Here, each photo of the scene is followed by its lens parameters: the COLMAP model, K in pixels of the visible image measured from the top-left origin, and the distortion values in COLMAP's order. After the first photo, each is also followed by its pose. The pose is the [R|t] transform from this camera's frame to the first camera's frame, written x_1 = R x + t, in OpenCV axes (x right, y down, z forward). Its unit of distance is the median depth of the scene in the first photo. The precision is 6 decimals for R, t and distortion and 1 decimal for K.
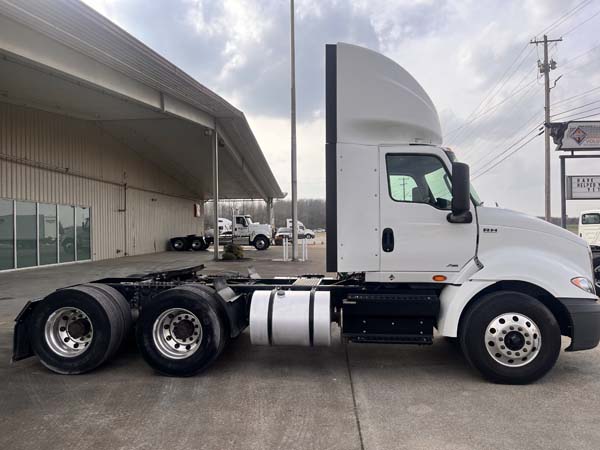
lens RADIAL K [[453.5, 0, 300.0], [0, 453.5, 225.0], [0, 0, 1]] dist [0.050634, -0.079692]
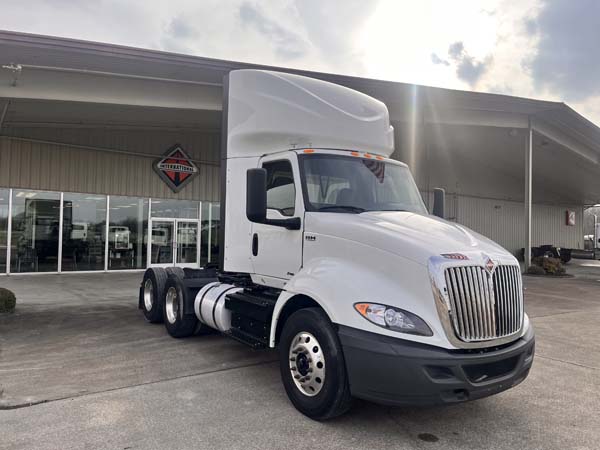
lens RADIAL K [[450.2, 0, 302.3], [0, 450.2, 223.2], [0, 0, 1]] dist [0.097829, -0.134164]
pose [[0.634380, 0.003666, -0.773013, 0.242929], [-0.020644, 0.999712, -0.012201, -0.001593], [0.772746, 0.023699, 0.634273, 0.093156]]
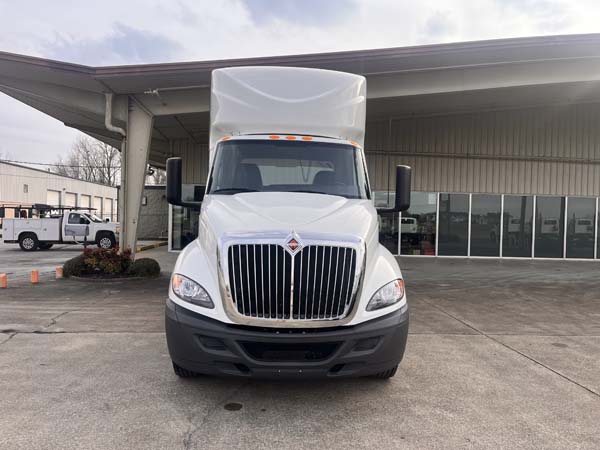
lens RADIAL K [[453.5, 0, 300.0], [0, 453.5, 225.0], [0, 0, 1]] dist [0.050634, -0.079692]
pose [[0.143755, 0.028022, -0.989216, 0.318780], [-0.017488, 0.999515, 0.025773, -0.000775], [0.989459, 0.013595, 0.144176, 0.238183]]
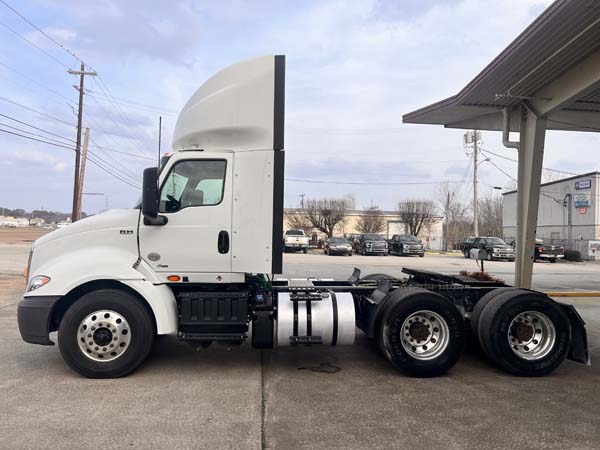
lens RADIAL K [[450.2, 0, 302.3], [0, 450.2, 223.2], [0, 0, 1]] dist [0.097829, -0.134164]
pose [[-0.987952, -0.013369, -0.154180, 0.045340], [-0.008976, 0.999535, -0.029152, 0.004766], [0.154498, -0.027417, -0.987613, 0.553174]]
